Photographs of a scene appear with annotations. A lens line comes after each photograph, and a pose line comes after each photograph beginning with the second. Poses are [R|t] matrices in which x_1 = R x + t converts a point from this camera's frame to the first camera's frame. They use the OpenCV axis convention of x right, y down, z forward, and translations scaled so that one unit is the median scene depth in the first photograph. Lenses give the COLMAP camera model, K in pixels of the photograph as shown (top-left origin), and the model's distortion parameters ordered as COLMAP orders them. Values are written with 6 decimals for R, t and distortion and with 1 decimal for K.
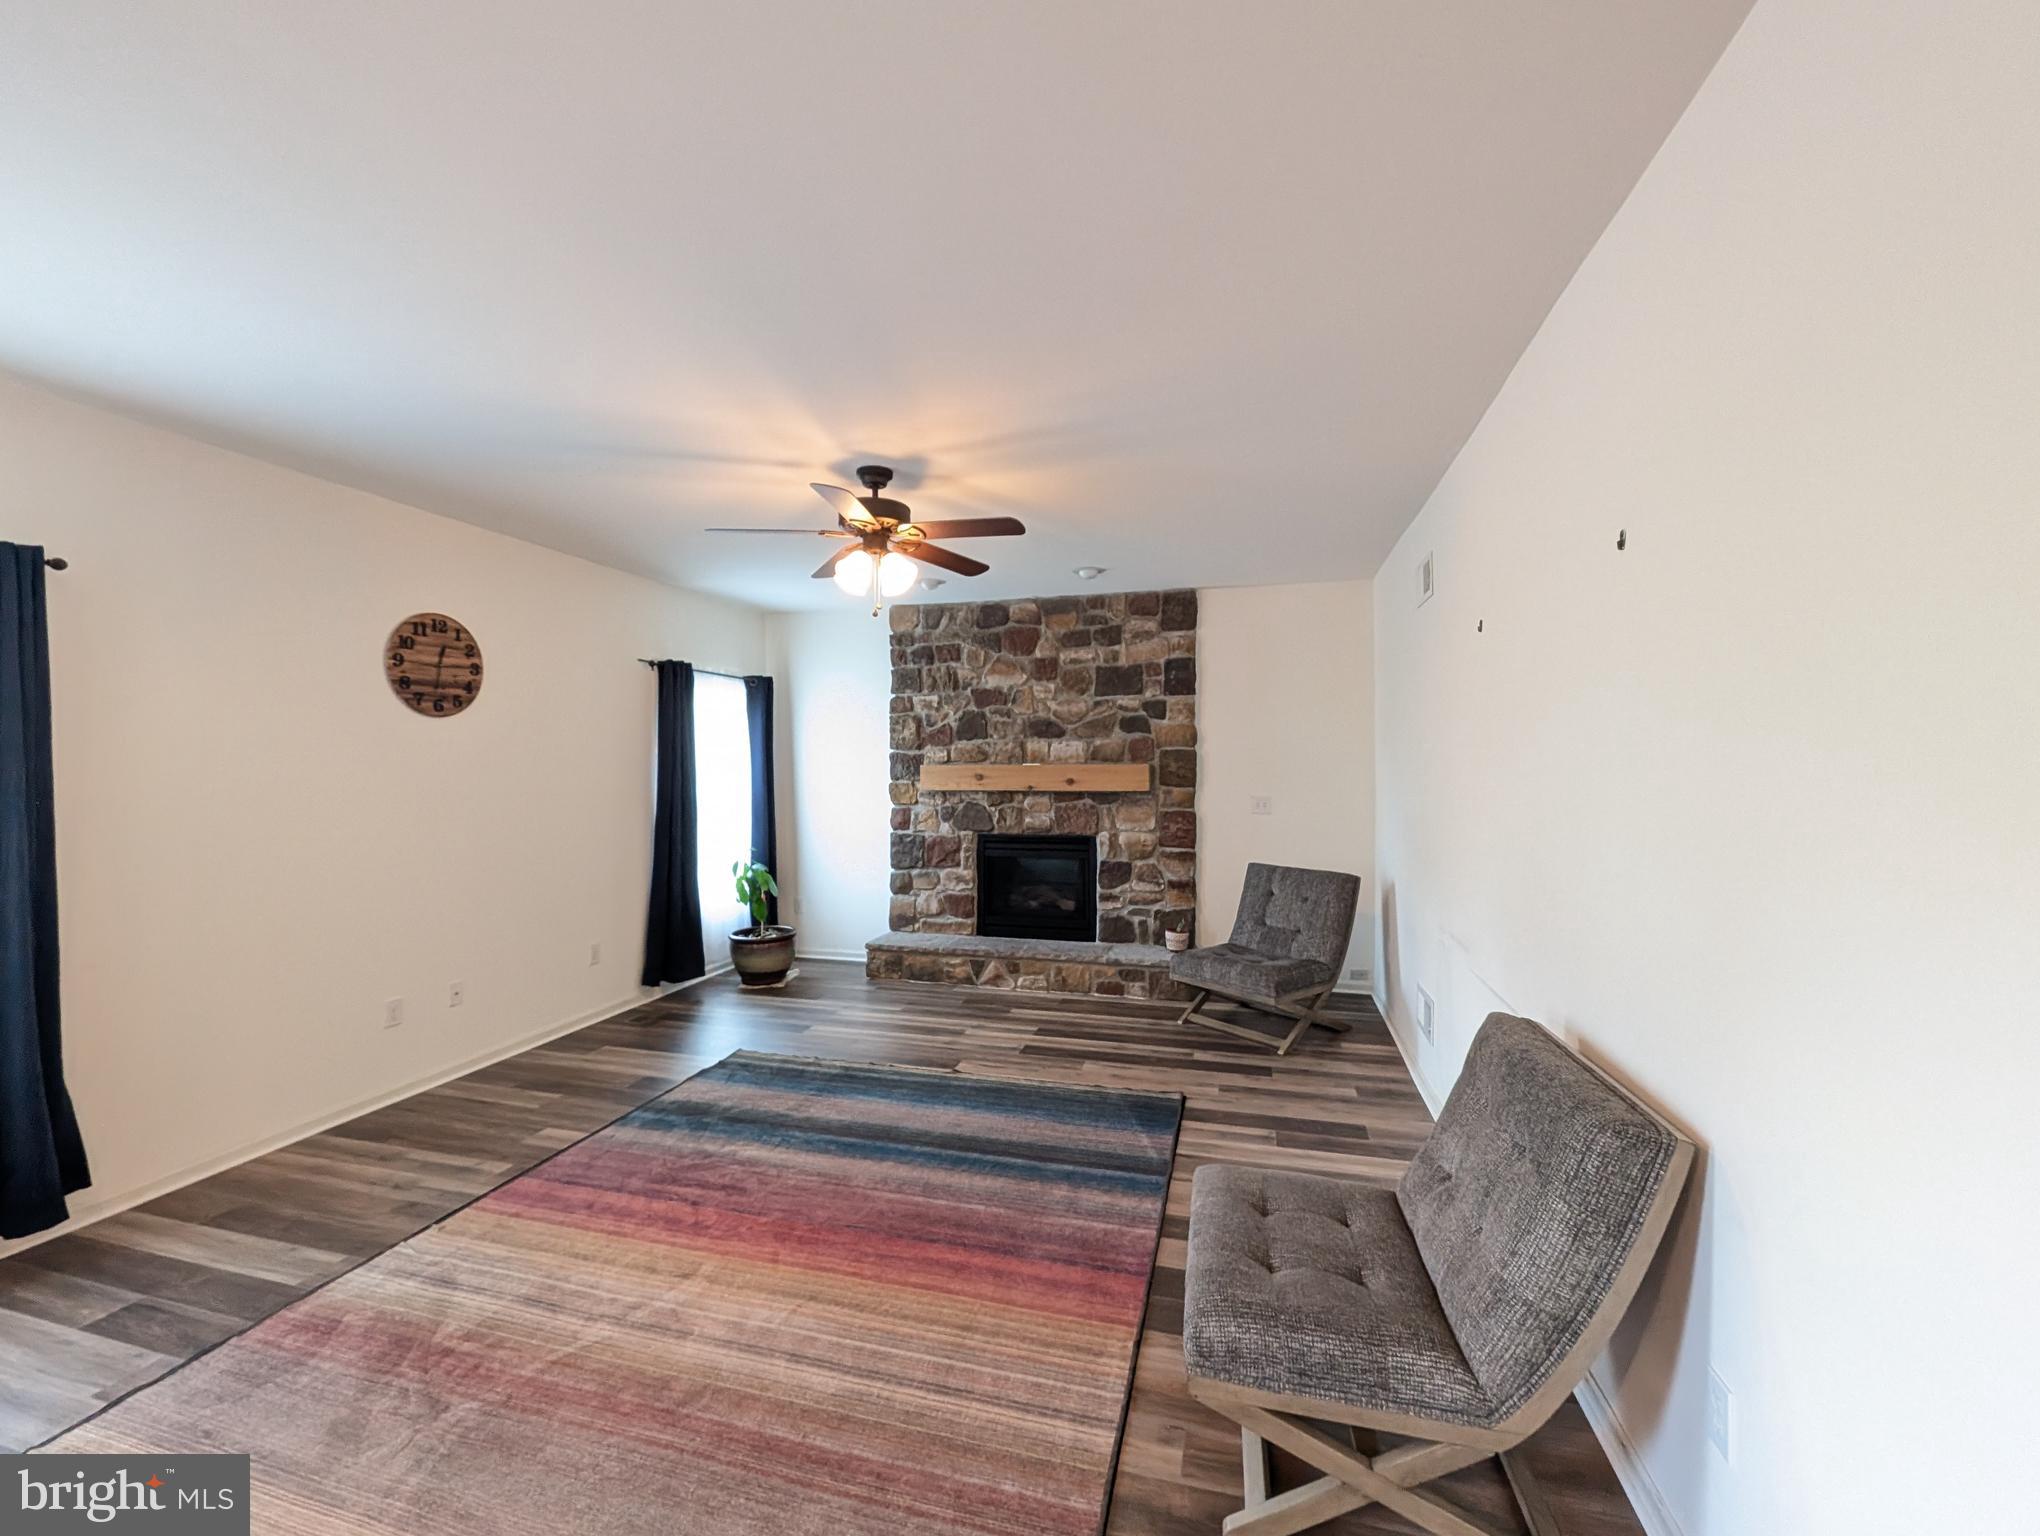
lens RADIAL K [[841.6, 0, 1014.9], [0, 841.6, 767.9], [0, 0, 1]] dist [0.000864, -0.000631]
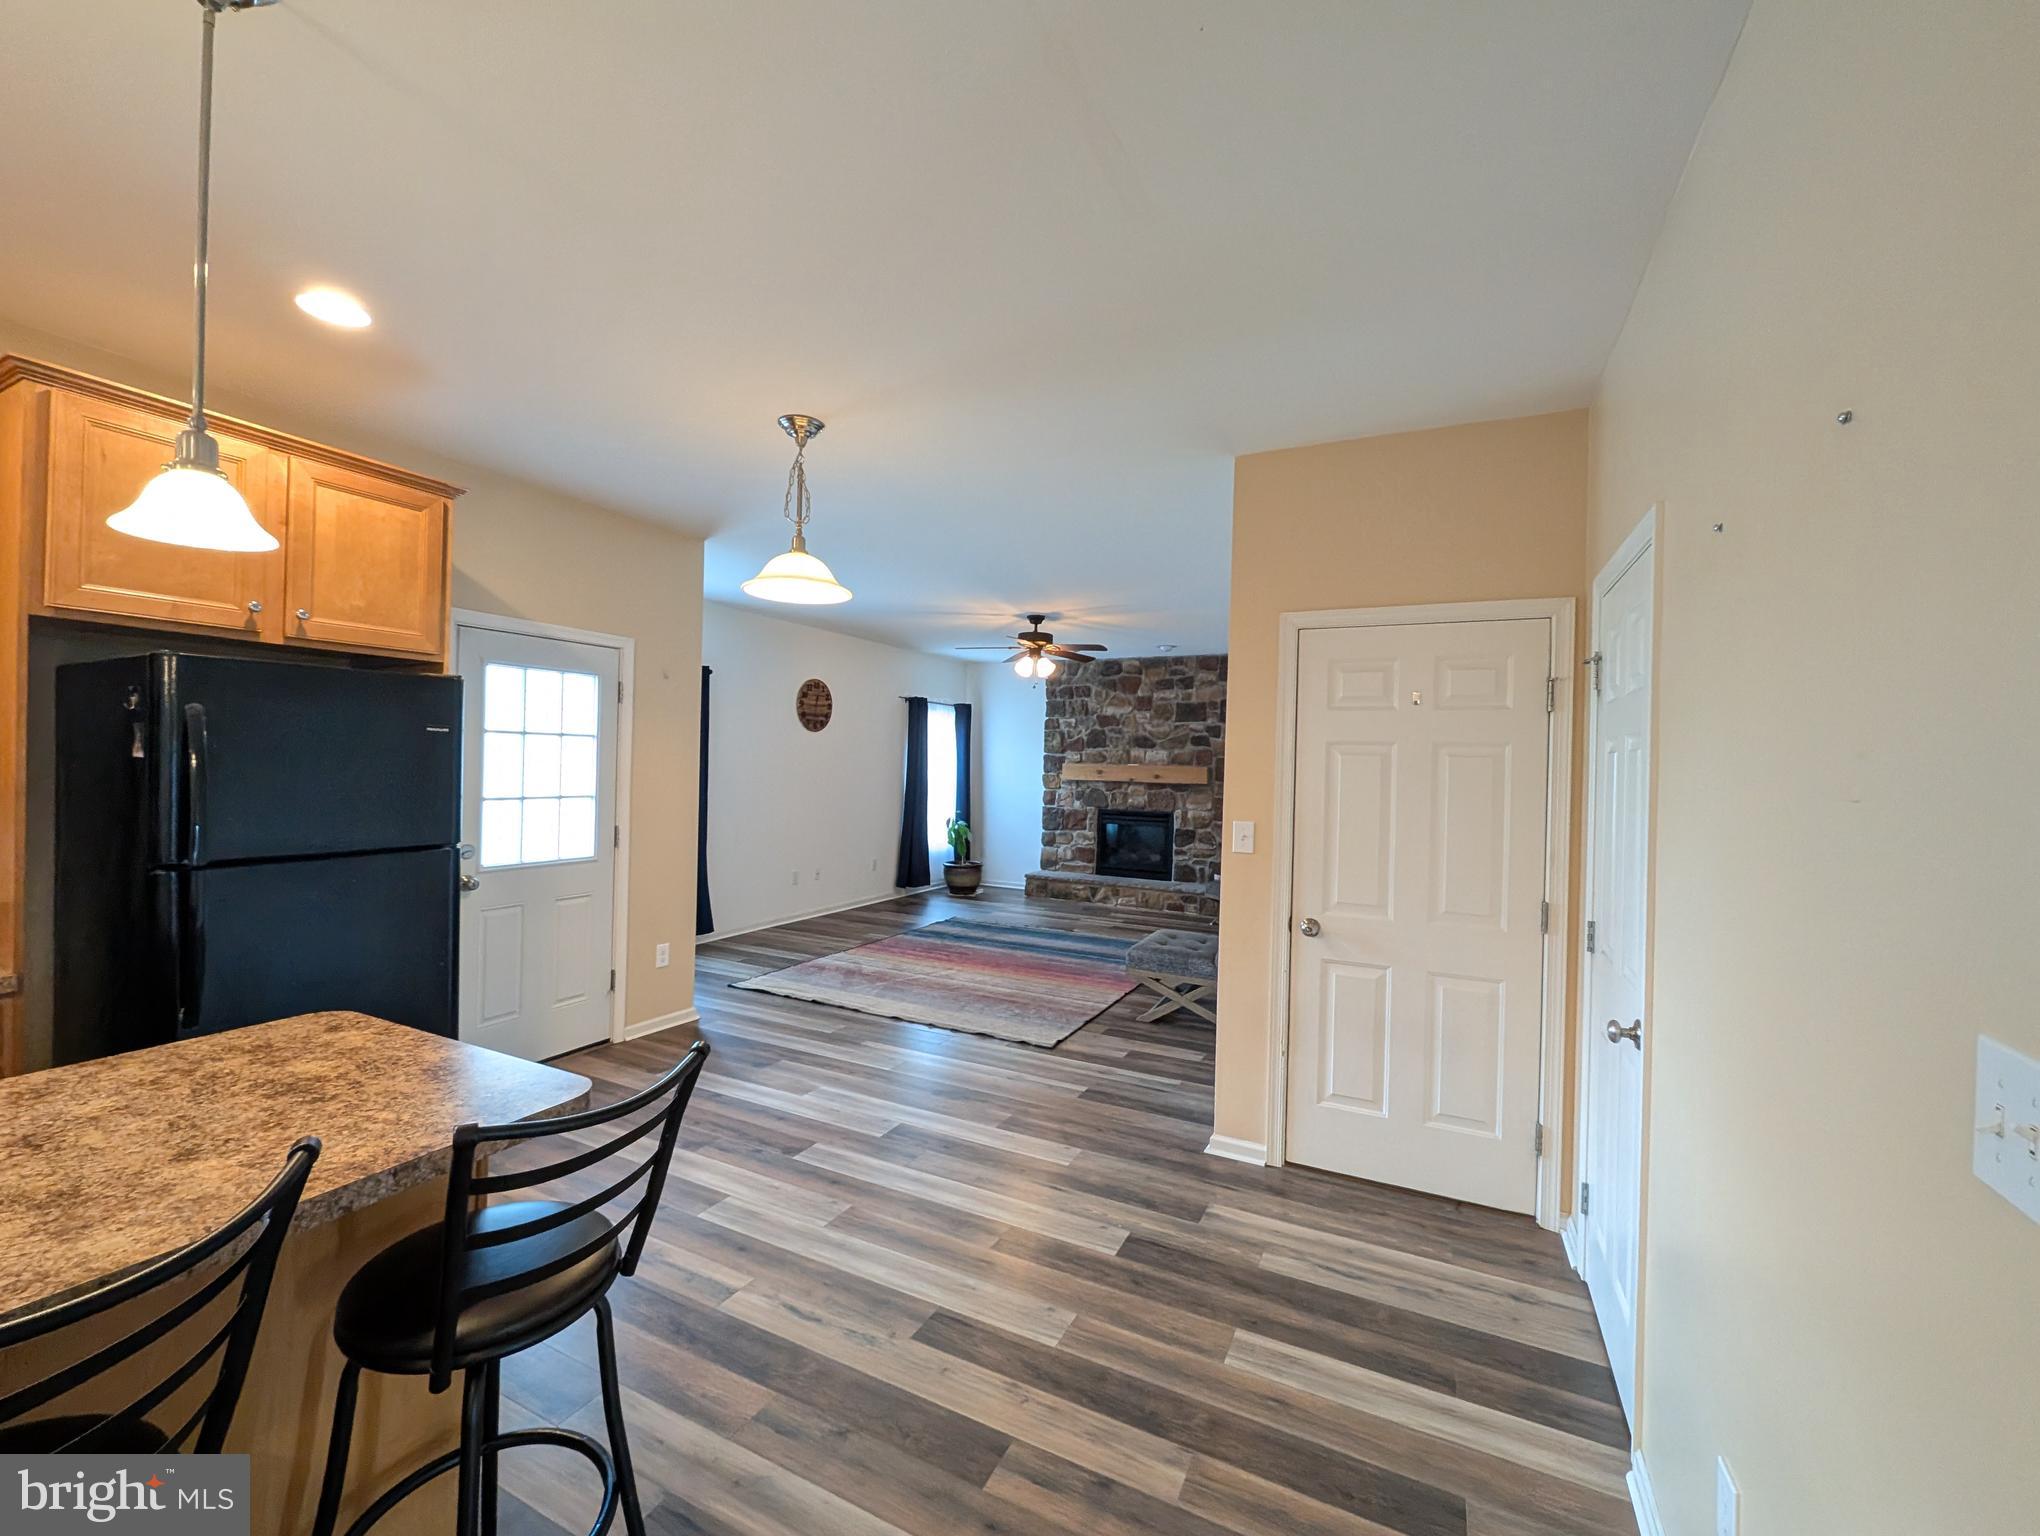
lens RADIAL K [[841.6, 0, 1017.3], [0, 841.6, 764.0], [0, 0, 1]] dist [0.000864, -0.000631]
pose [[0.981553, 0.028816, -0.189006, 0.113698], [-0.029614, 0.999560, -0.001398, 0.003039], [0.188883, 0.006969, 0.981975, -0.622580]]
